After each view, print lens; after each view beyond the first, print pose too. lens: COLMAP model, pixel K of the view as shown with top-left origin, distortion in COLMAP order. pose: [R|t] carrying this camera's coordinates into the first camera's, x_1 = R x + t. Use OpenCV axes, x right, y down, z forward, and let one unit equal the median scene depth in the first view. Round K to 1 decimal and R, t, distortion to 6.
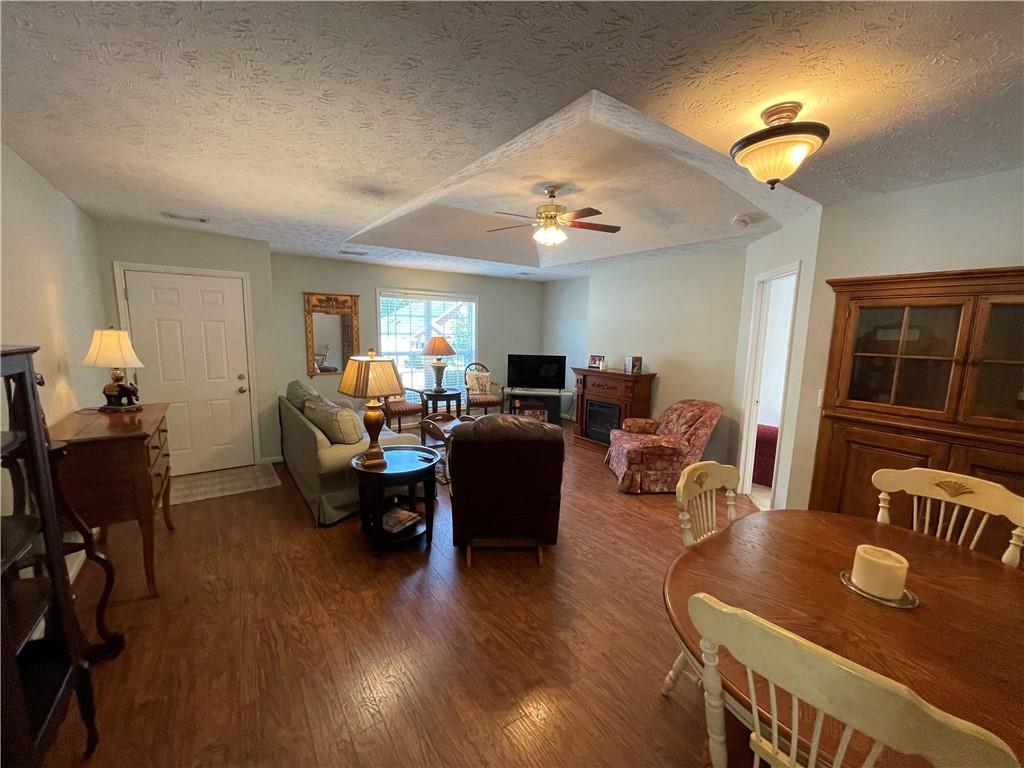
lens RADIAL K [[410.0, 0, 512.0], [0, 410.0, 384.0], [0, 0, 1]] dist [0.000130, -0.000333]
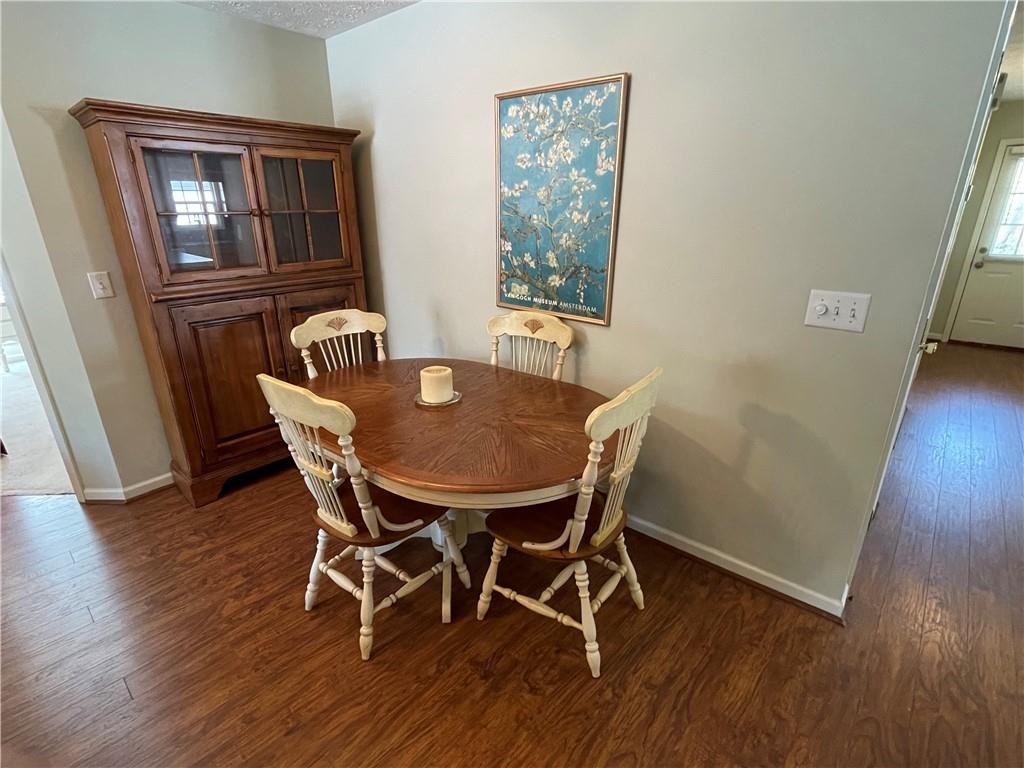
lens RADIAL K [[494.4, 0, 512.0], [0, 494.4, 384.0], [0, 0, 1]] dist [-0.002474, -0.000300]
pose [[-0.224651, -0.345695, 0.911058, -0.219299], [0.131614, 0.915624, 0.379882, -0.033612], [-0.965510, 0.205248, -0.160197, 0.447503]]
